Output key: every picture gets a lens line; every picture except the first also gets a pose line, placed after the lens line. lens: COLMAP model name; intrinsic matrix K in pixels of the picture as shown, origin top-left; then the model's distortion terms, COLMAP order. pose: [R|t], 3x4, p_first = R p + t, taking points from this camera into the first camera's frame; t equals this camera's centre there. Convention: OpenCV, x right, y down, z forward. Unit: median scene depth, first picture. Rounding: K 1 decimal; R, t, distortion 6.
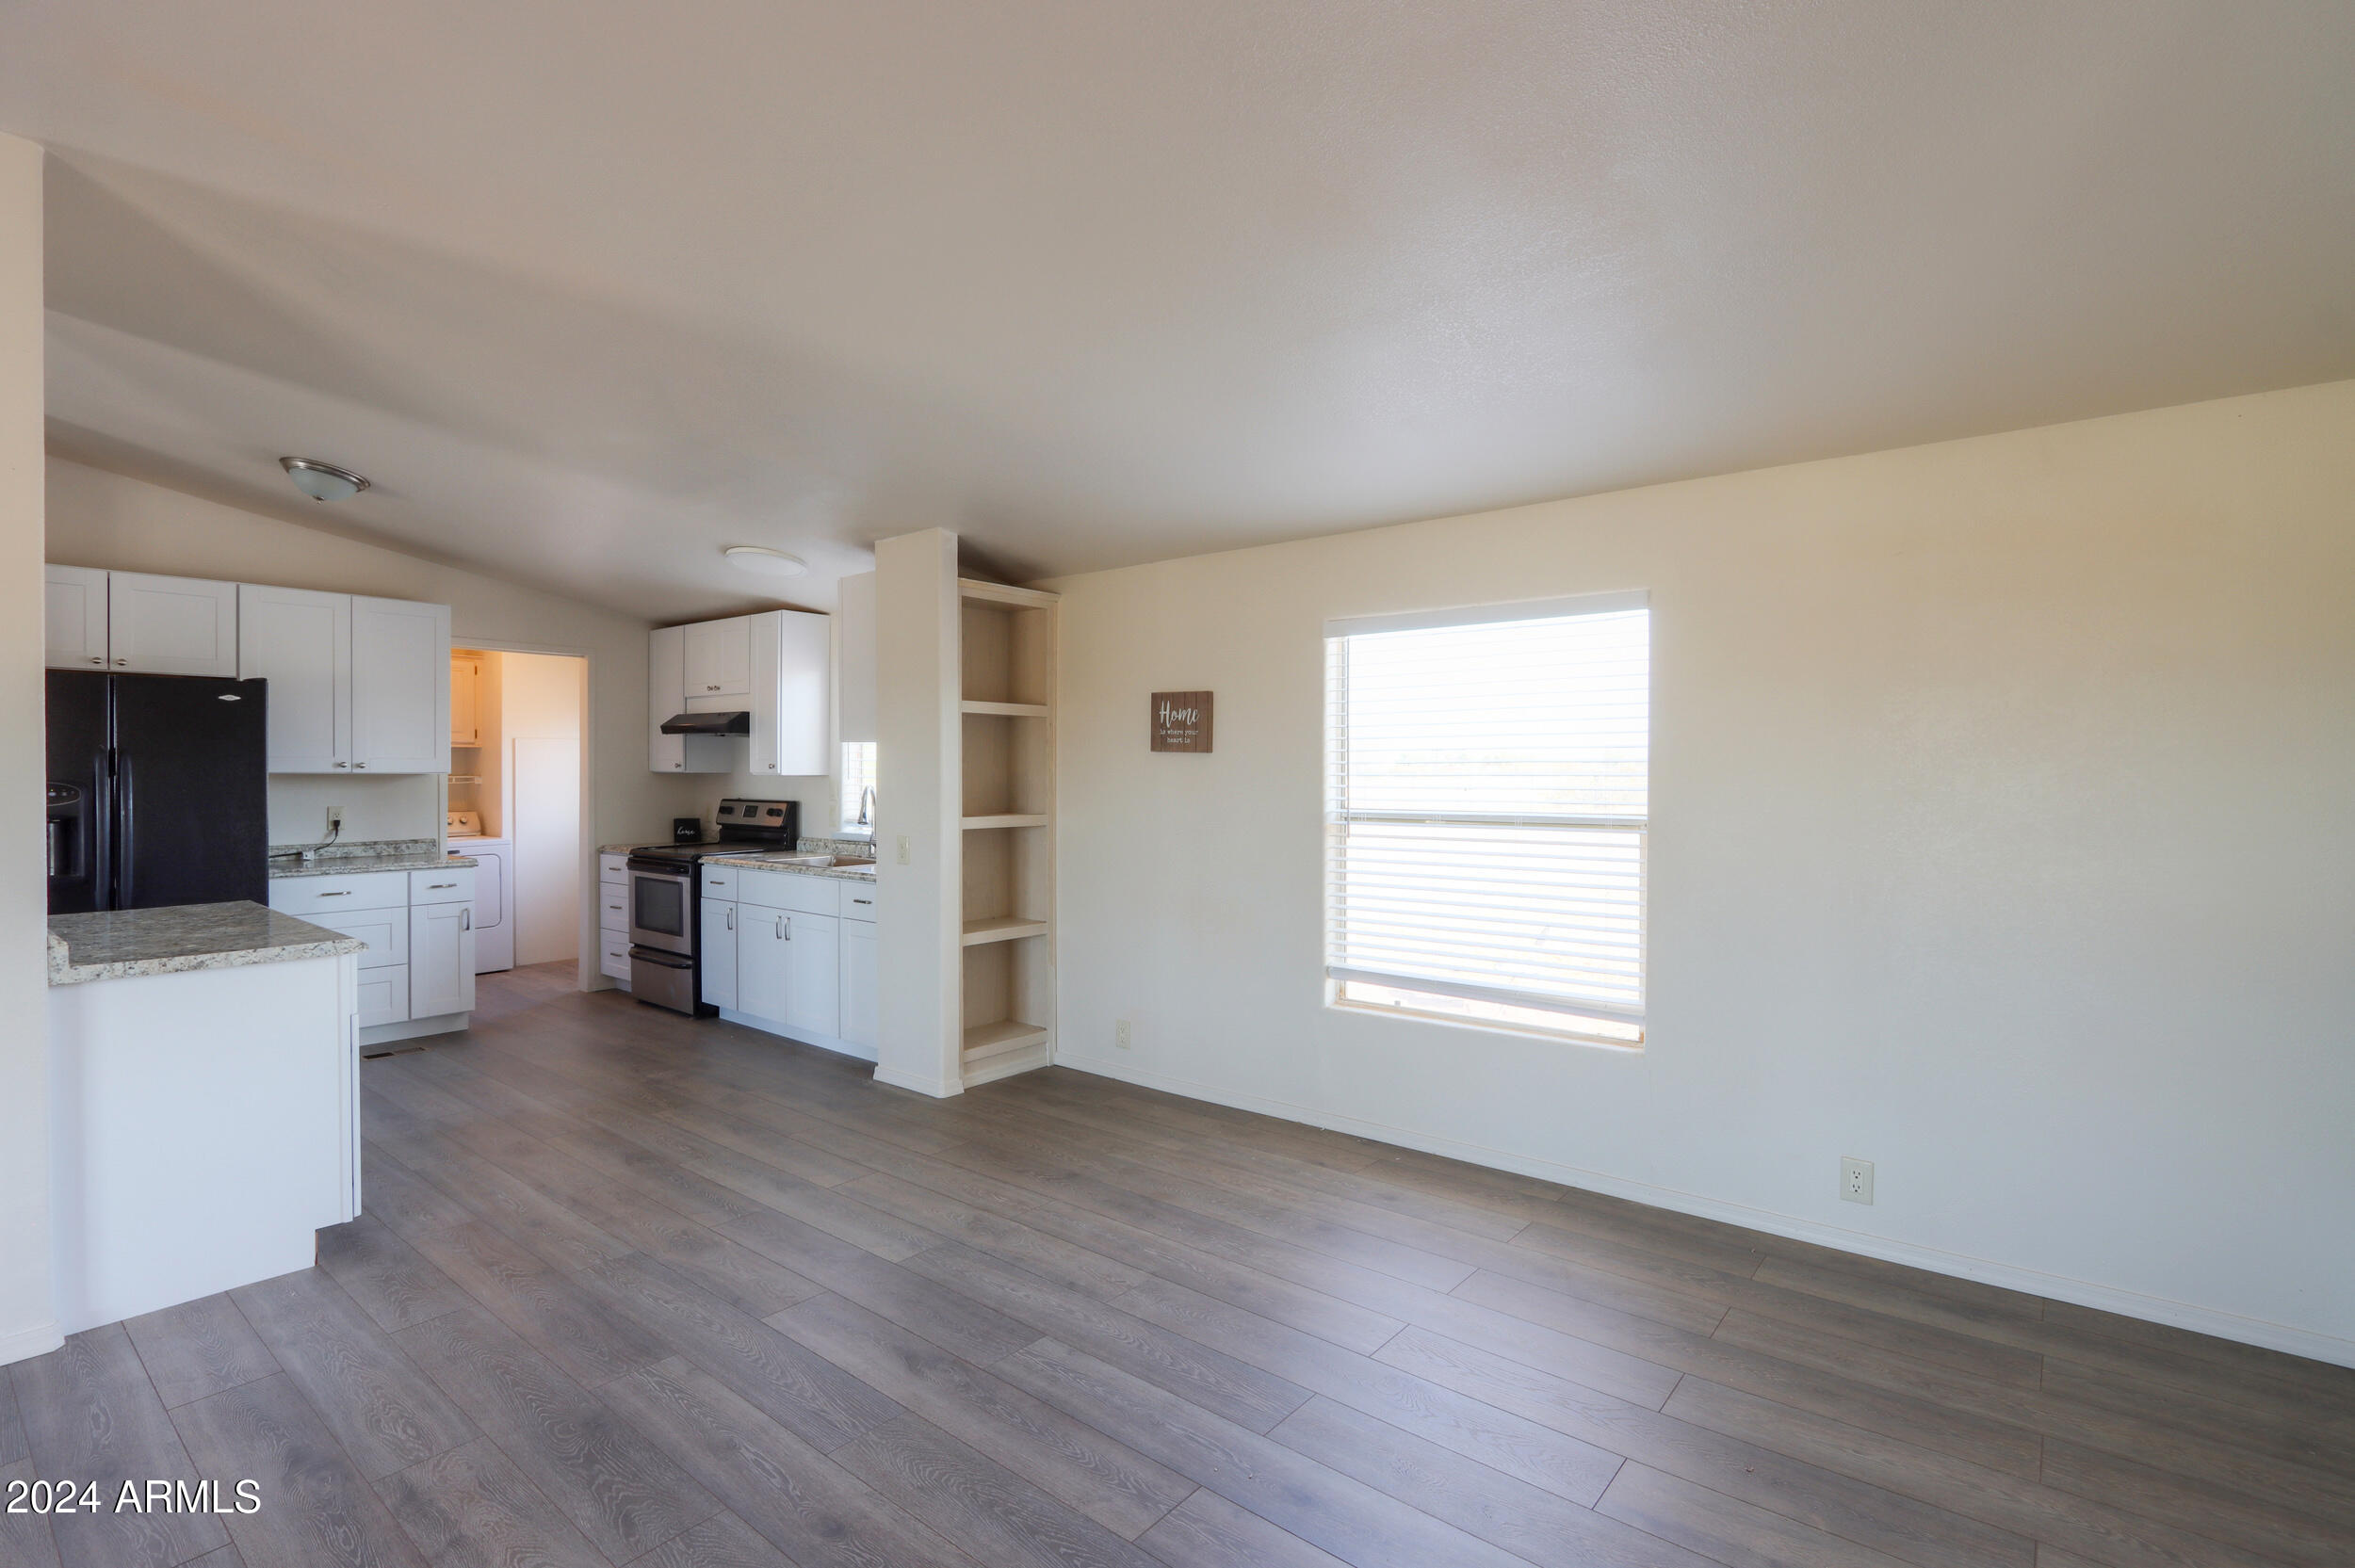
lens RADIAL K [[1112.9, 0, 1106.2], [0, 1112.9, 775.1], [0, 0, 1]] dist [-0.014825, 0.000070]
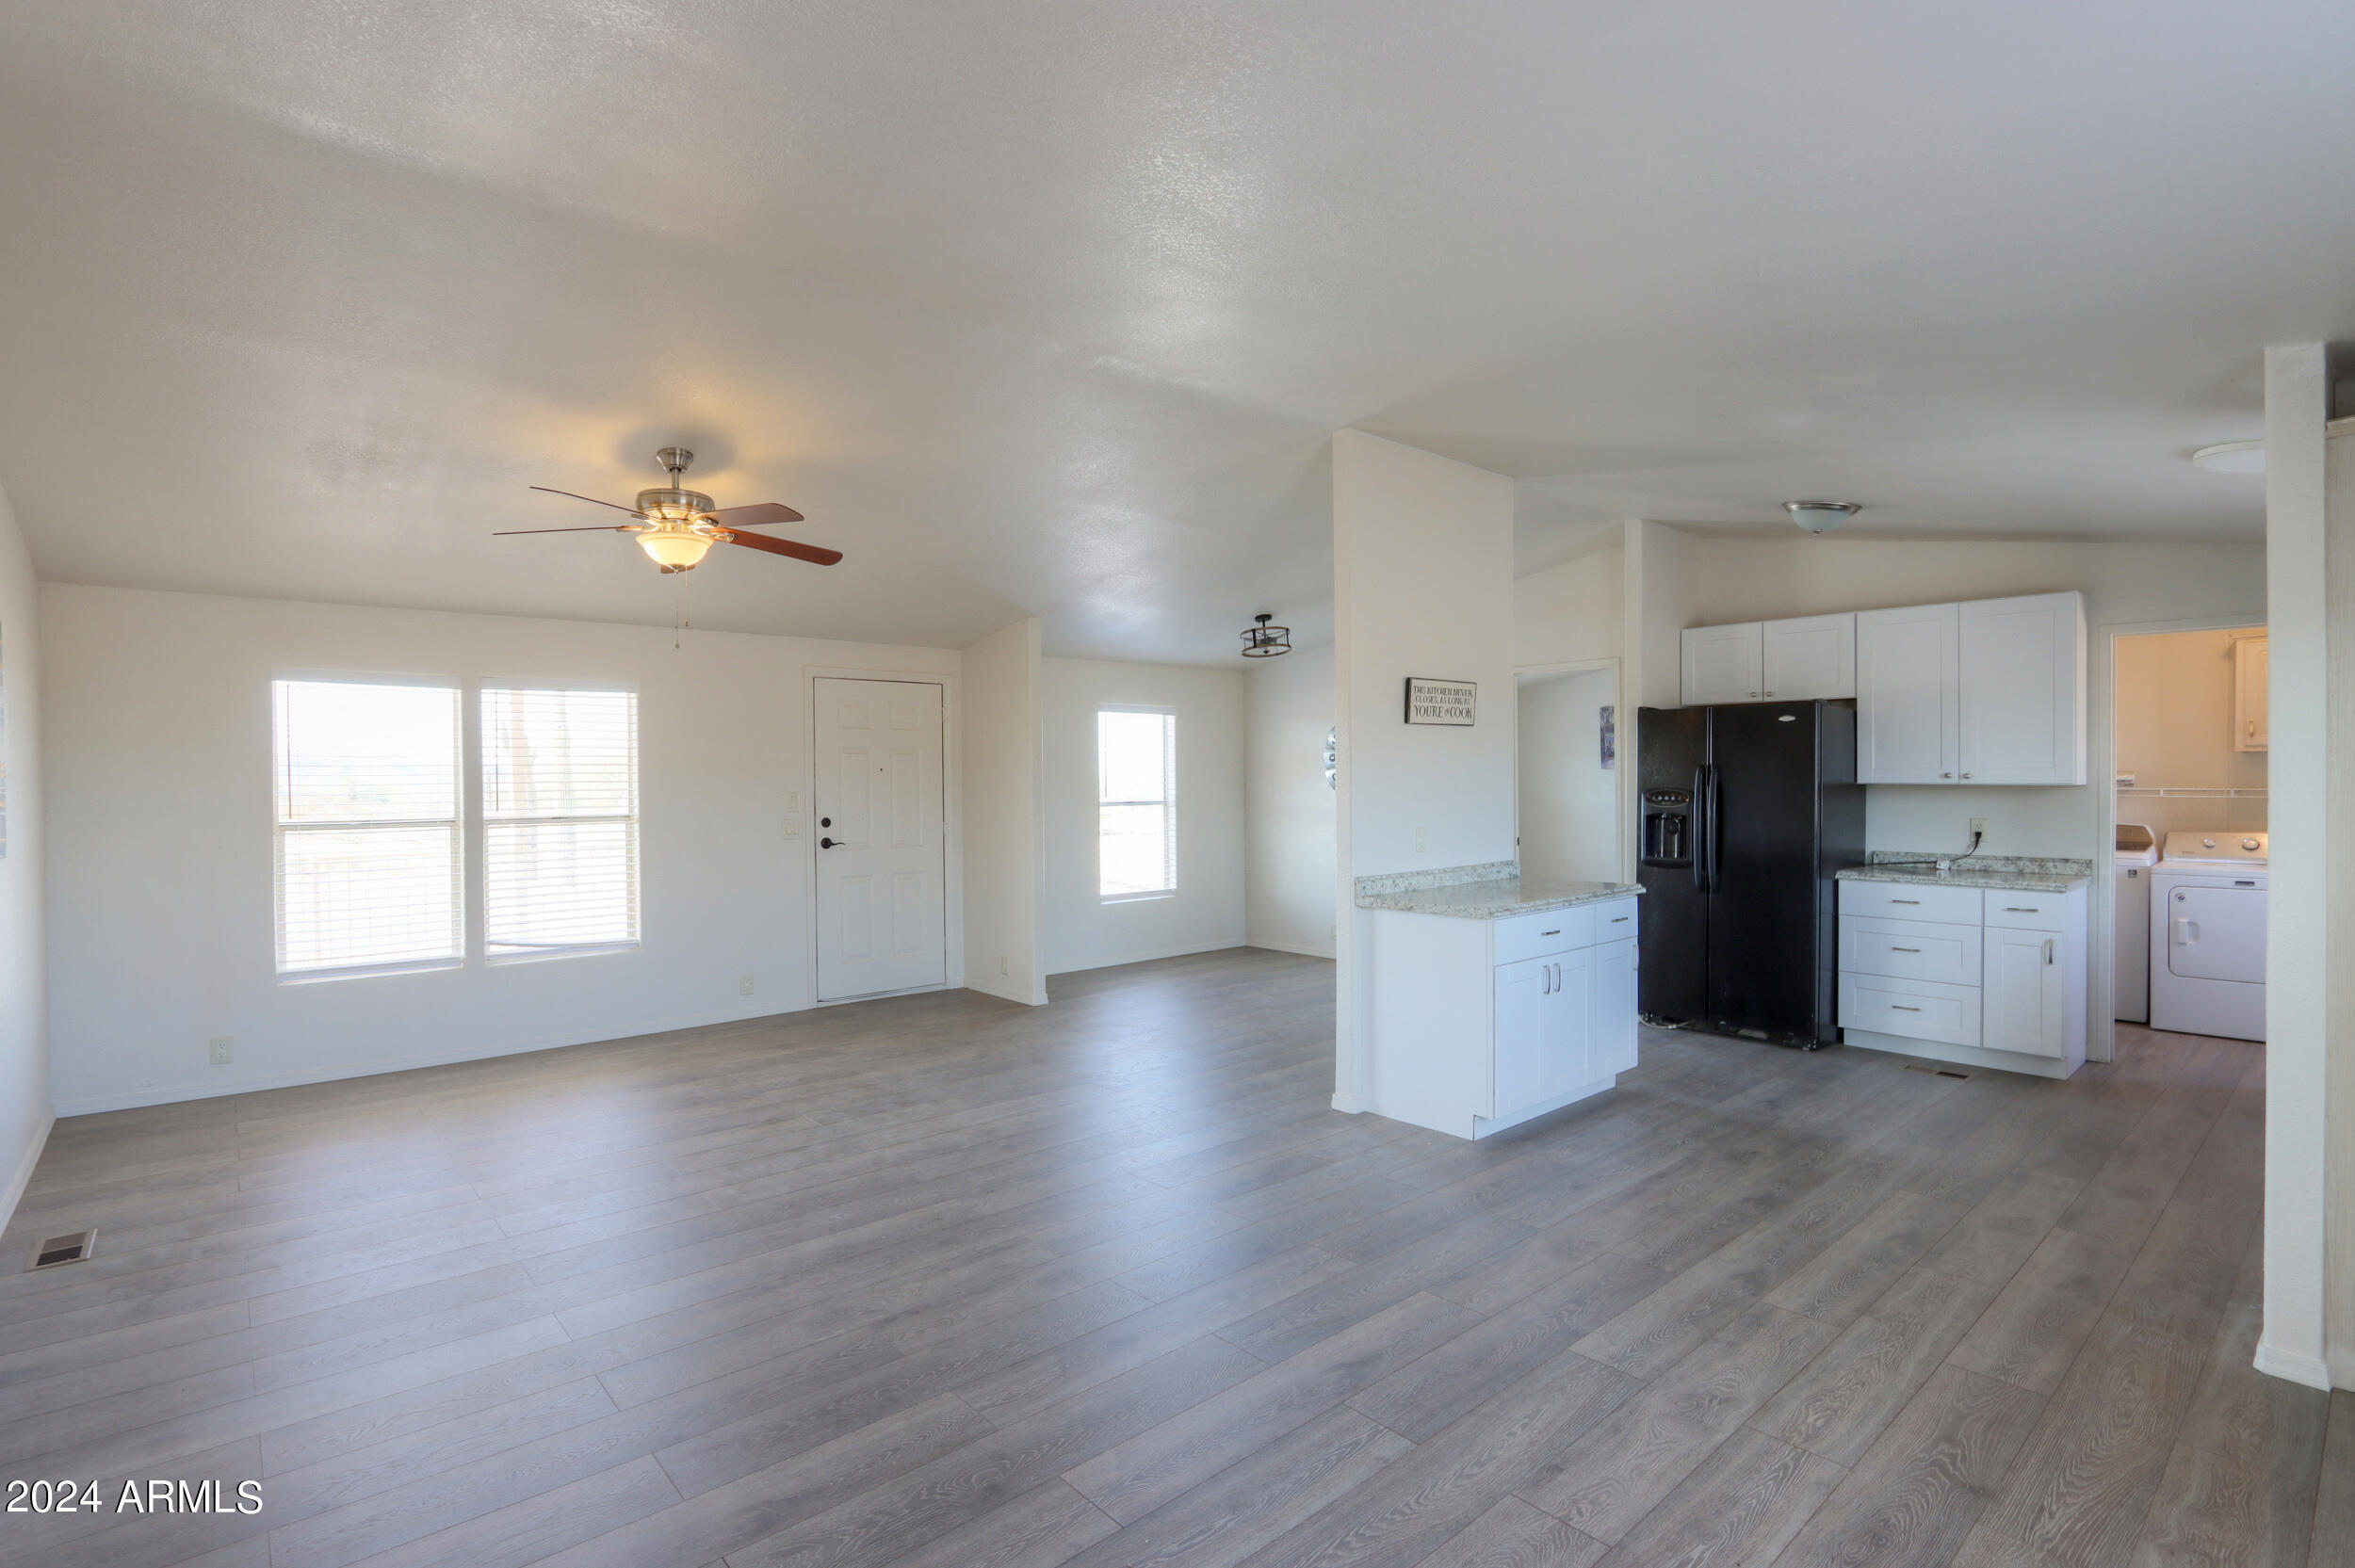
lens RADIAL K [[1122.0, 0, 1177.5], [0, 1122.0, 784.0], [0, 0, 1]] dist [-0.017342, -0.000158]
pose [[-0.128910, 0.005015, -0.991644, 0.491753], [-0.003944, 0.999977, 0.005570, -0.005714], [0.991648, 0.004629, -0.128888, 0.553104]]
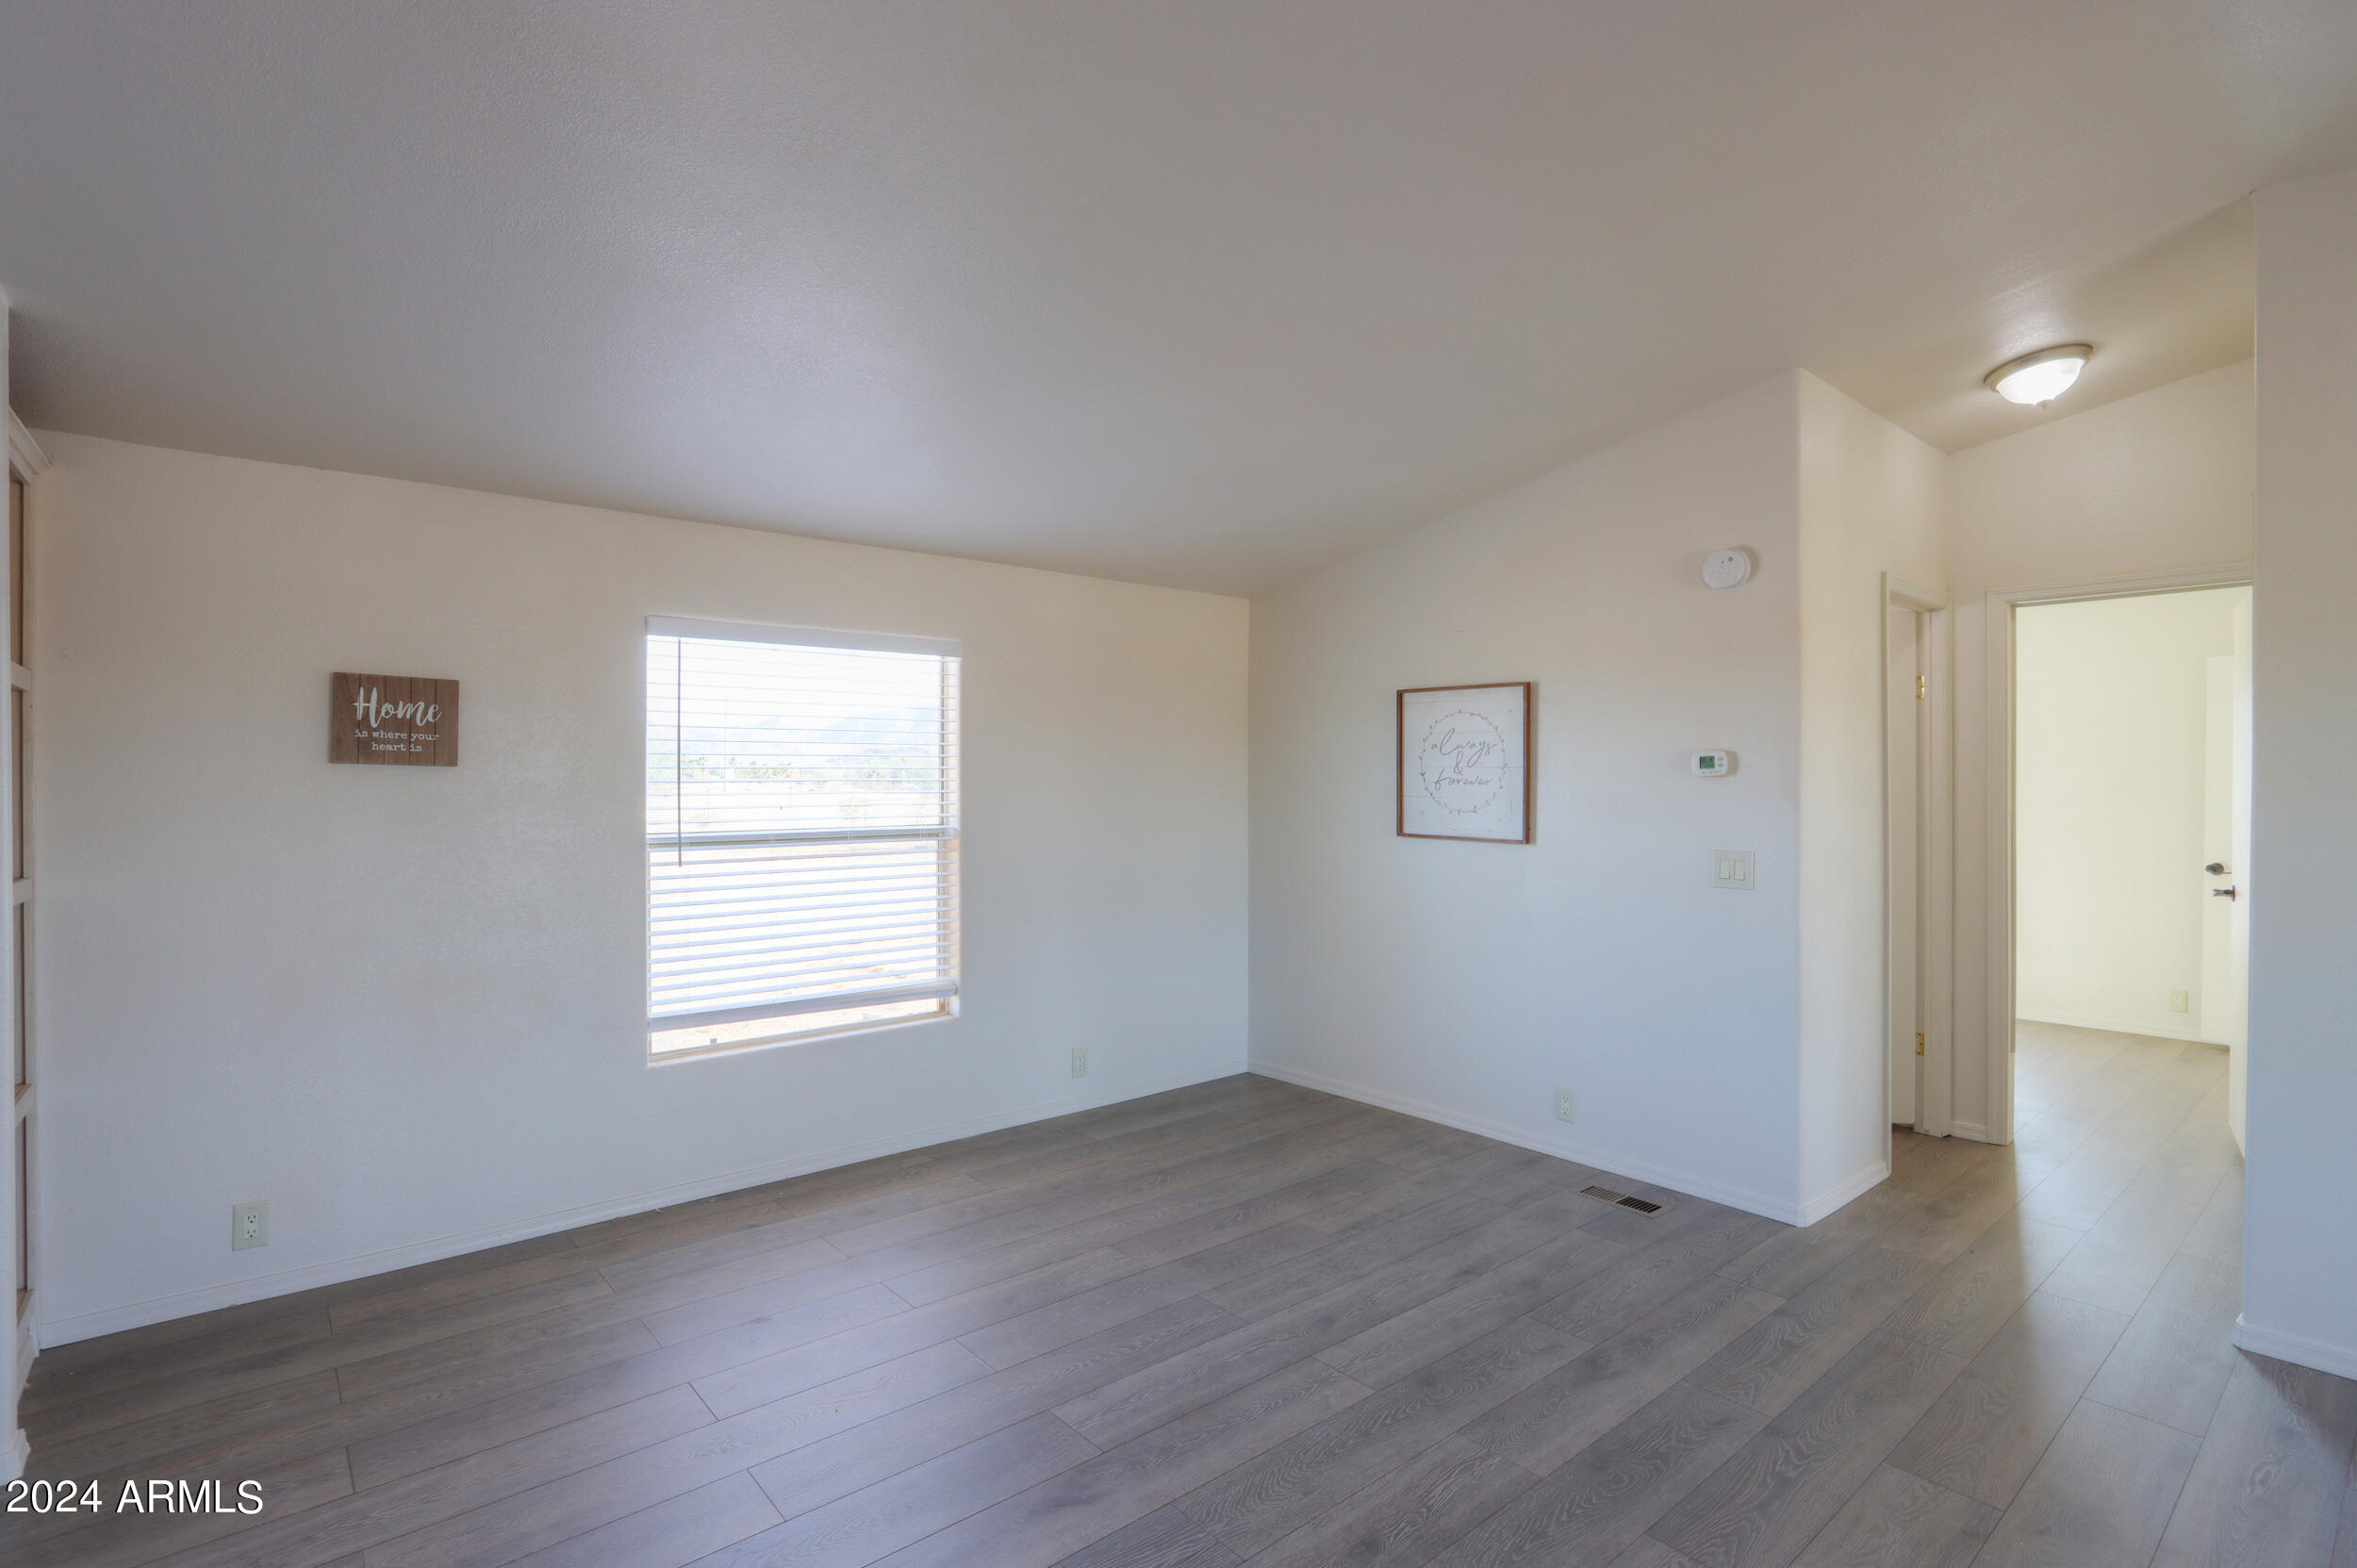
lens RADIAL K [[1123.2, 0, 1178.5], [0, 1123.2, 784.0], [0, 0, 1]] dist [-0.017342, -0.000158]
pose [[0.151424, -0.000179, 0.988469, -0.563287], [0.010690, 0.999942, -0.001456, -0.002967], [-0.988411, 0.010787, 0.151417, 0.448849]]
